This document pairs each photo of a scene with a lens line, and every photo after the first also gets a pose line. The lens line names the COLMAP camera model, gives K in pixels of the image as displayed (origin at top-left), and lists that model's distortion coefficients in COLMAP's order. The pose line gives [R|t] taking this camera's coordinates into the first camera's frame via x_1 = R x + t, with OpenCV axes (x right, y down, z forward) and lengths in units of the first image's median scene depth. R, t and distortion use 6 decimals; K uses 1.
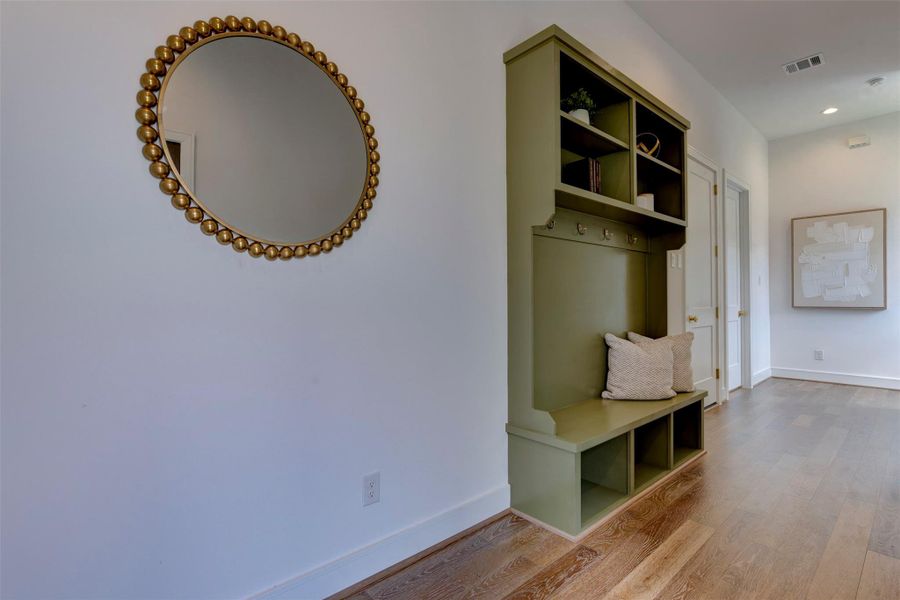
lens RADIAL K [[431.0, 0, 449.5], [0, 431.0, 297.6], [0, 0, 1]] dist [-0.002247, -0.007450]
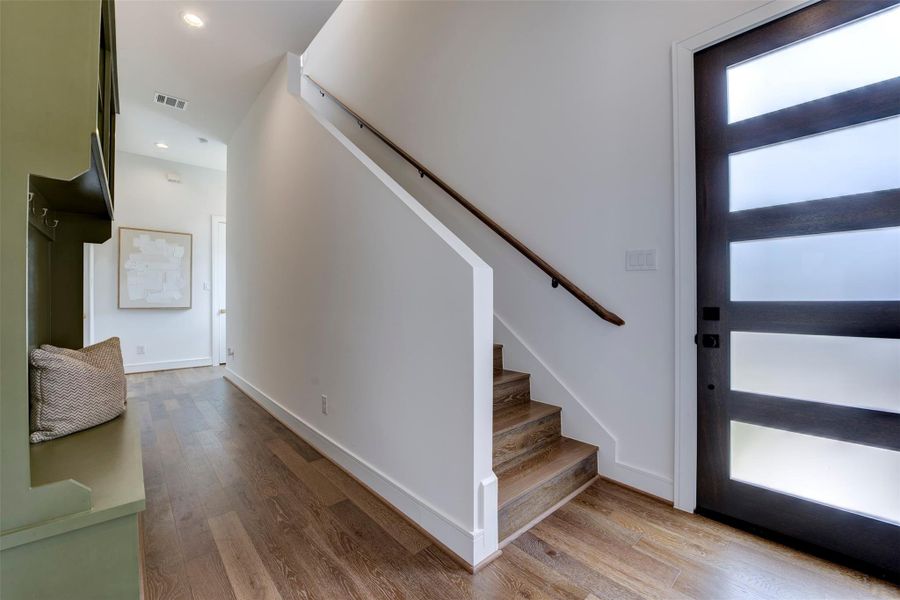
lens RADIAL K [[362.8, 0, 446.9], [0, 362.8, 298.8], [0, 0, 1]] dist [-0.000779, -0.000133]
pose [[-0.002352, 0.007972, 0.999965, -0.127019], [-0.005004, 0.999956, -0.007984, 0.000700], [-0.999985, -0.005023, -0.002312, 0.184443]]
